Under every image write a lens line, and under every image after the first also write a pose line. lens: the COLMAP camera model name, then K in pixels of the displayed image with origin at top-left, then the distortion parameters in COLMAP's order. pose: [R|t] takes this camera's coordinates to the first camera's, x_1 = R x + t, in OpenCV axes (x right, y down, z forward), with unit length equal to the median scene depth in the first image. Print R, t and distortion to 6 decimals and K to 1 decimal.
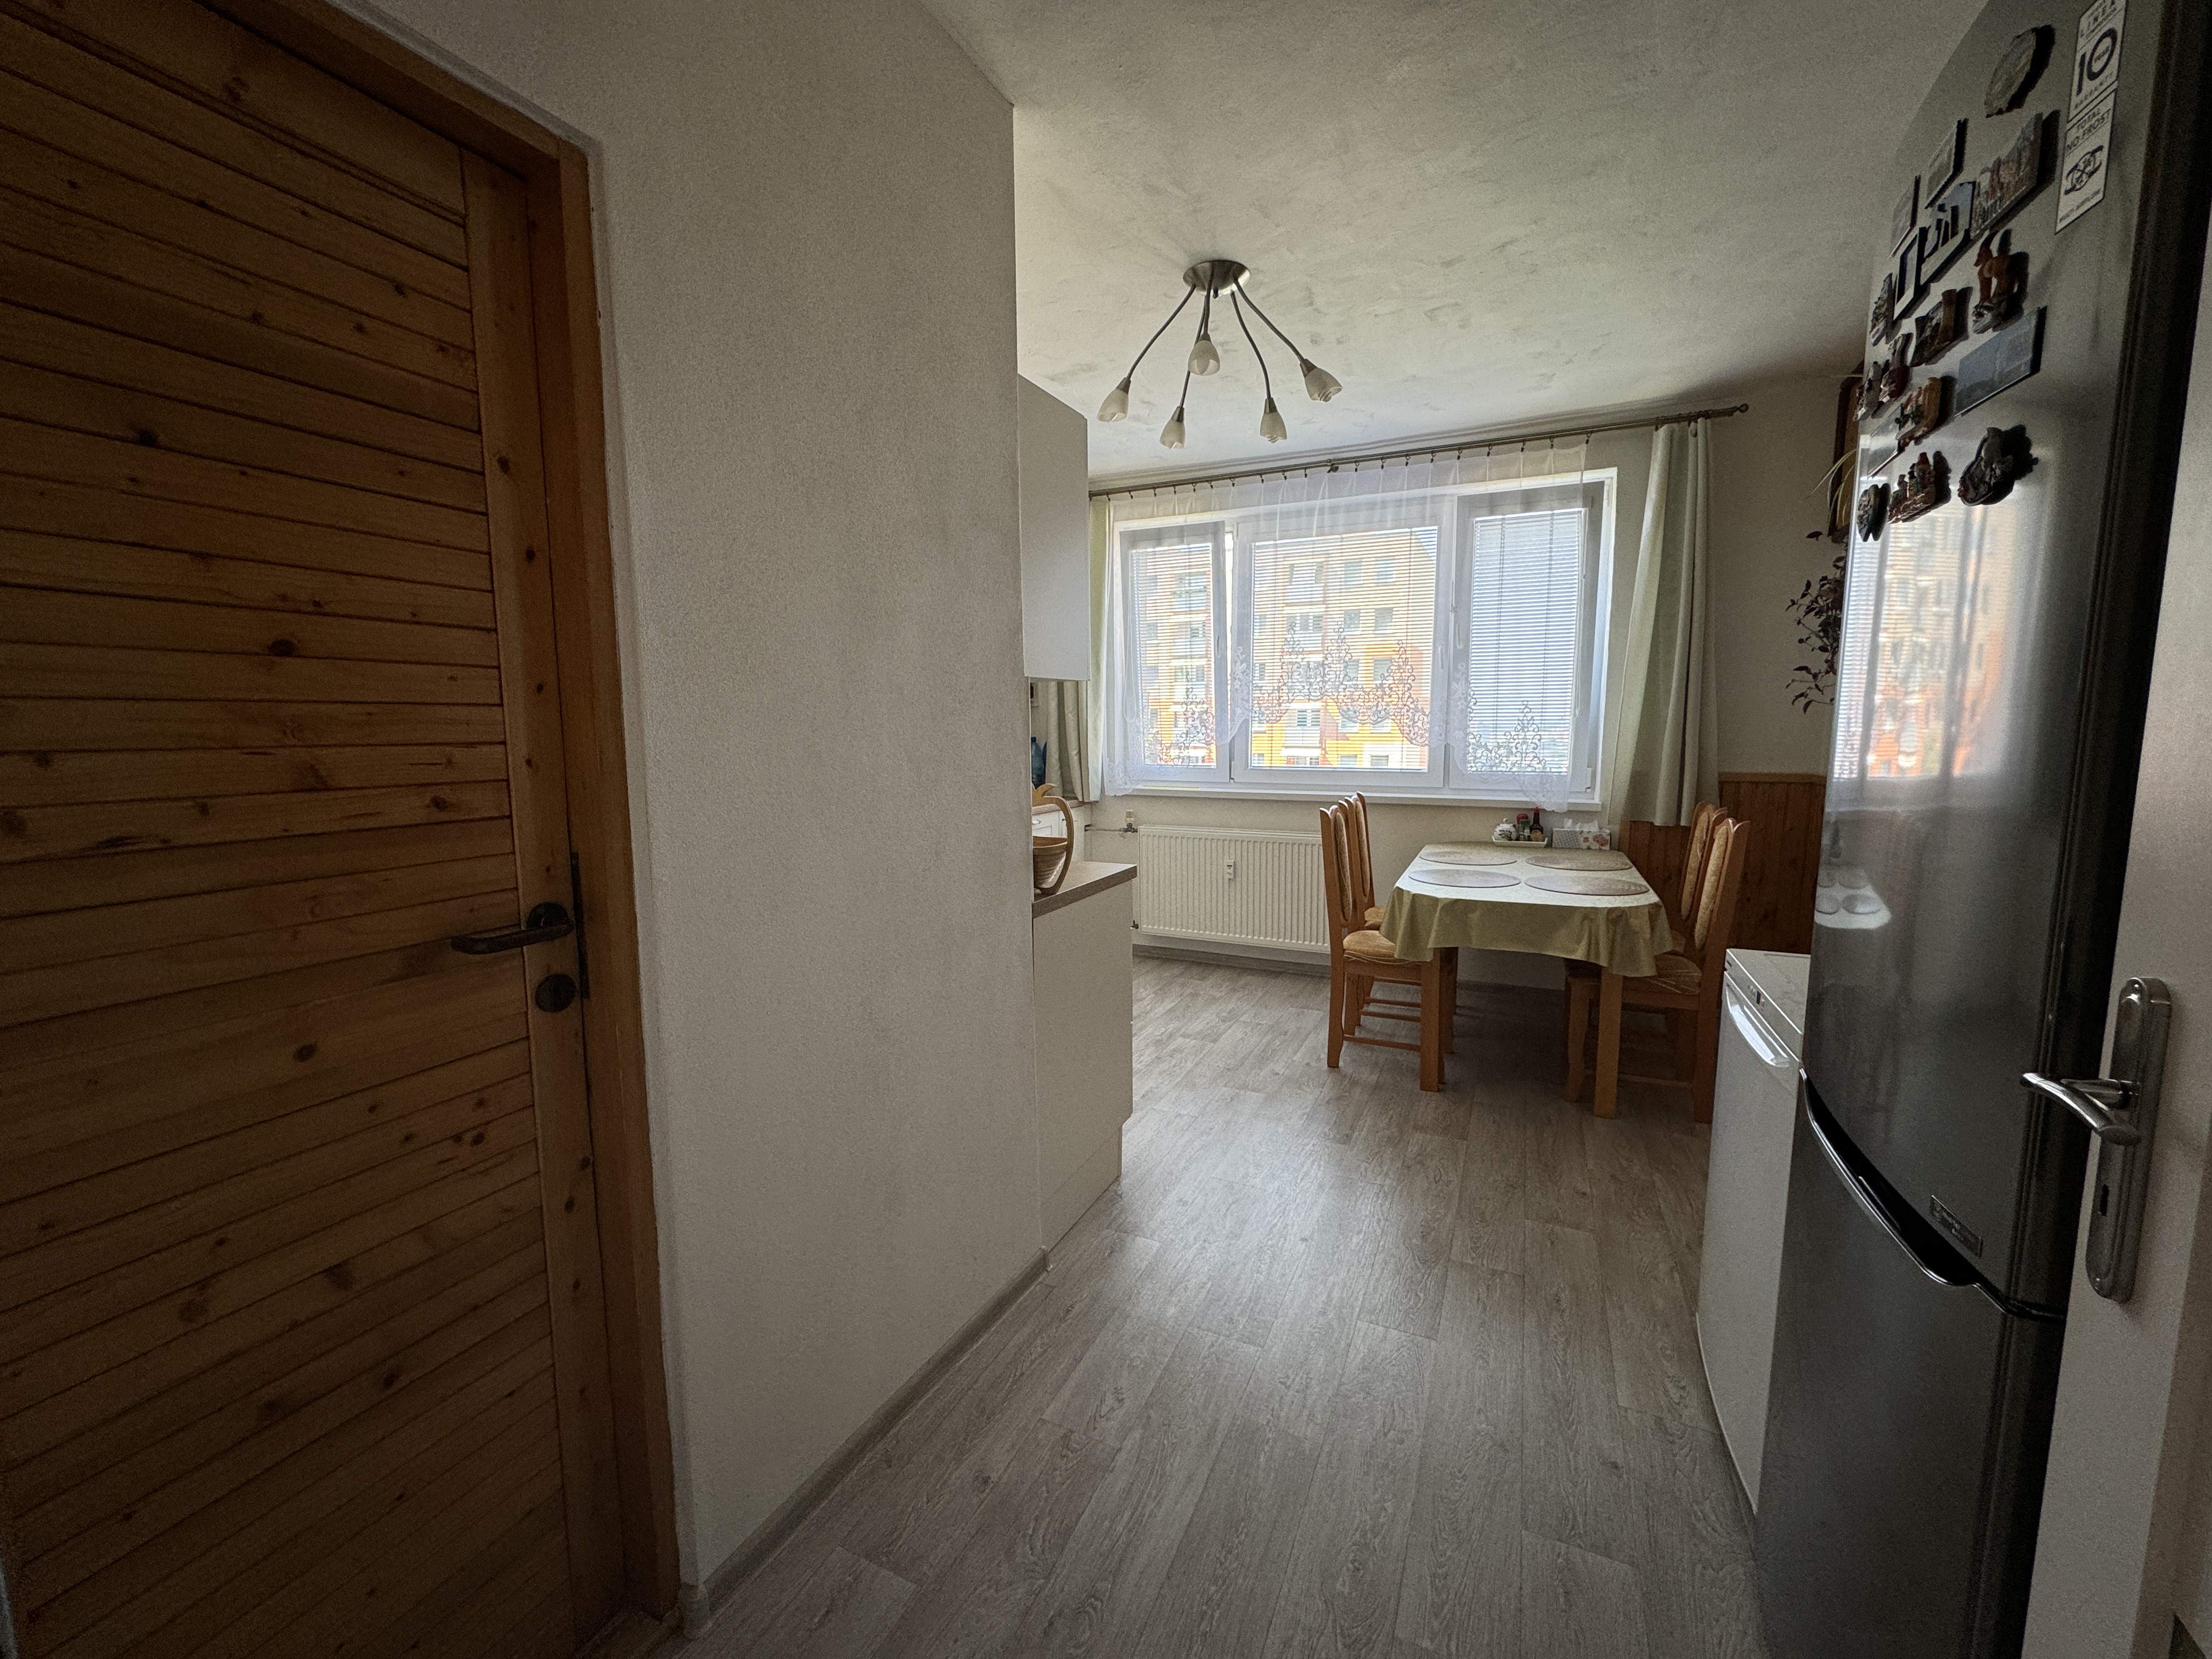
lens RADIAL K [[879.6, 0, 1109.1], [0, 879.6, 833.1], [0, 0, 1]] dist [0.001181, 0.000439]
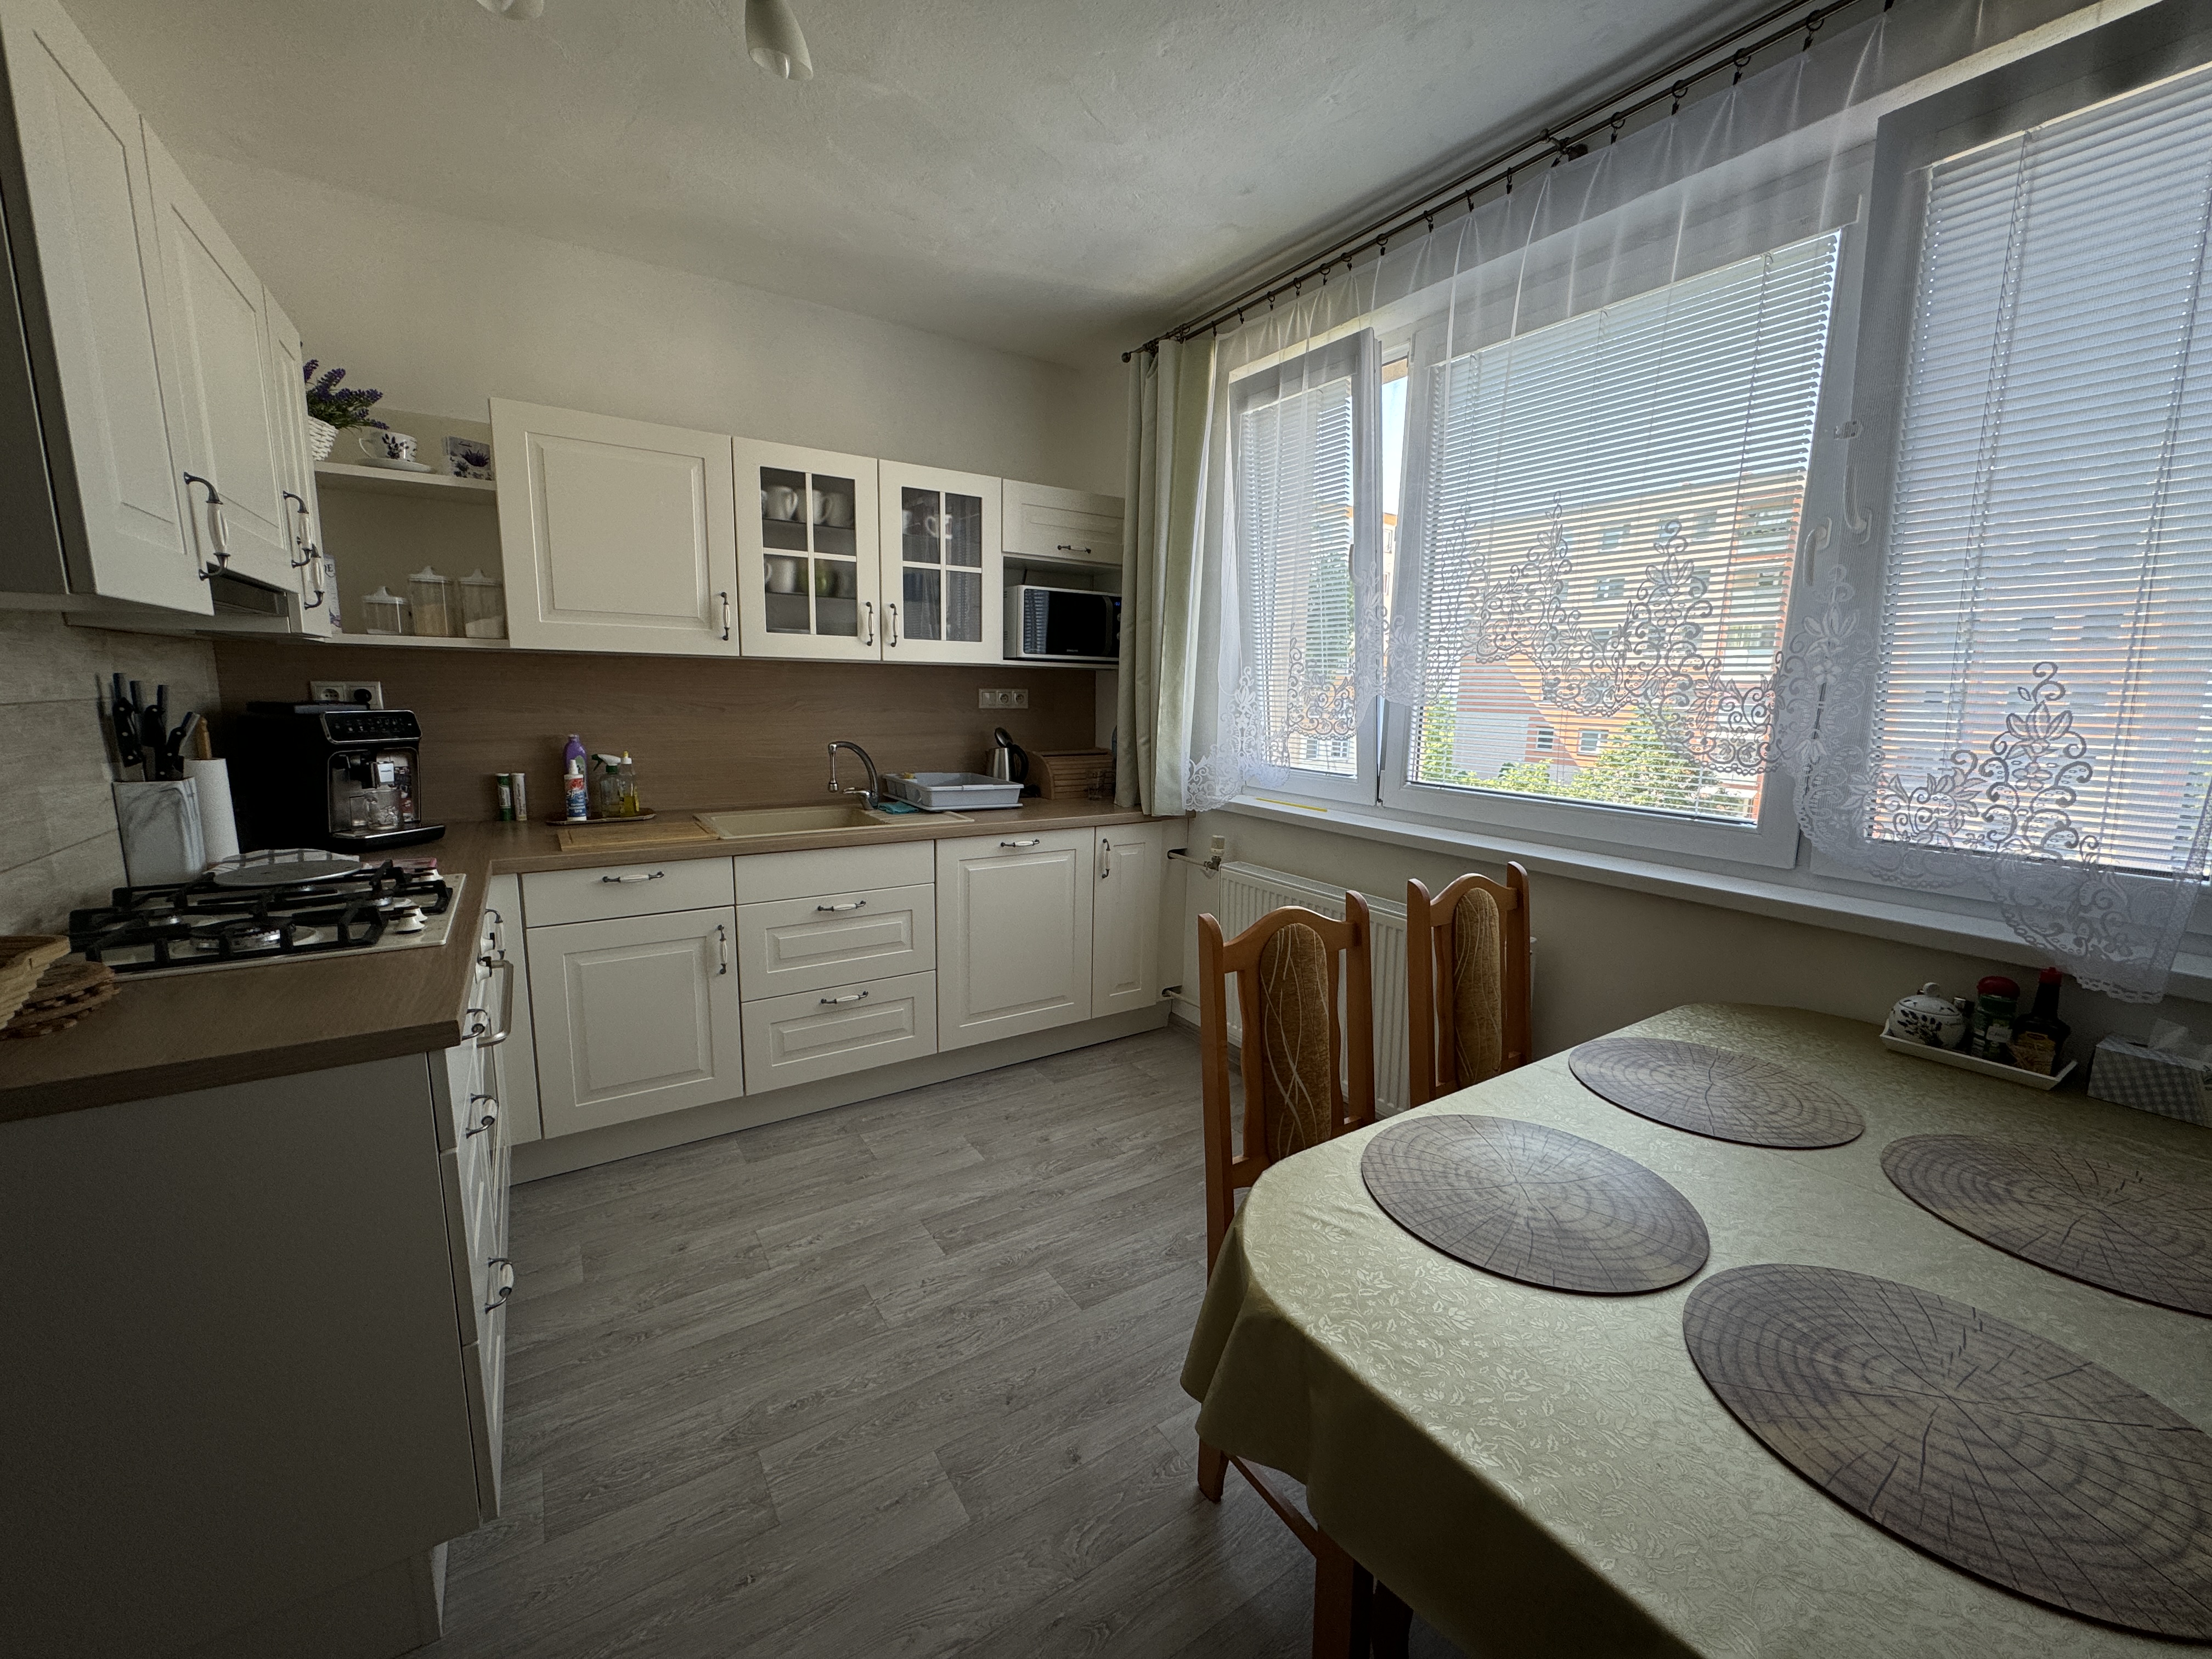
lens RADIAL K [[879.6, 0, 1109.1], [0, 879.6, 833.1], [0, 0, 1]] dist [0.001181, 0.000439]
pose [[0.850626, 0.103815, -0.515420, 0.323497], [-0.083941, 0.994553, 0.061789, -0.069726], [0.519027, -0.009295, 0.854707, 0.476704]]
